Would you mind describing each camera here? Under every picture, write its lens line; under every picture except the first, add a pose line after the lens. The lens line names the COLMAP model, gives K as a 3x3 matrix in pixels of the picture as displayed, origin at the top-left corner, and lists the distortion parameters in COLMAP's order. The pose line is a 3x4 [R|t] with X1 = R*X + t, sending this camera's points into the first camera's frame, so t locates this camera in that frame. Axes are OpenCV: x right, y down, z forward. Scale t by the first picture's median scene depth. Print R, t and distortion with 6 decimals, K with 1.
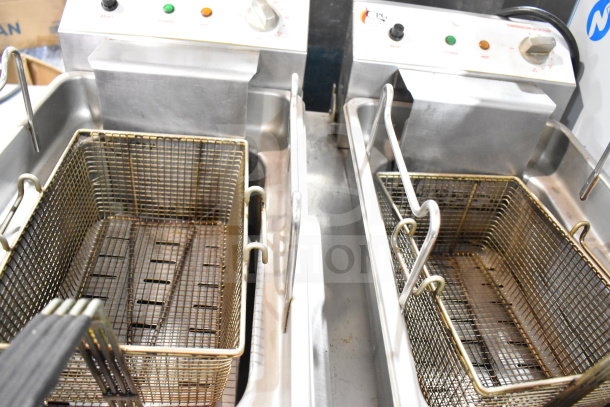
lens RADIAL K [[476.0, 0, 305.0], [0, 476.0, 203.5], [0, 0, 1]] dist [0.000389, -0.117273]
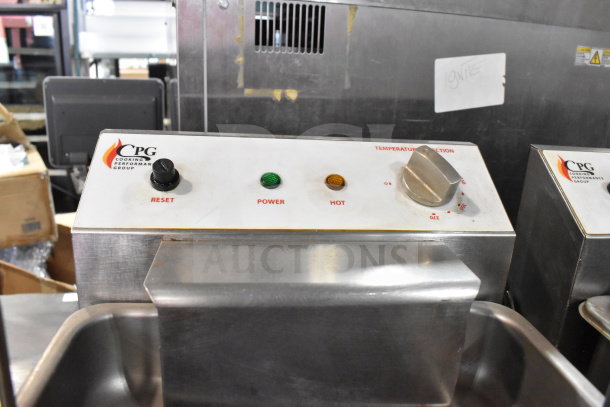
lens RADIAL K [[476.0, 0, 305.0], [0, 476.0, 203.5], [0, 0, 1]] dist [0.000389, -0.117273]
pose [[0.993222, -0.083417, 0.080944, -0.284493], [0.106611, 0.931233, -0.348482, -0.170609], [-0.046308, 0.354750, 0.933814, 0.441120]]
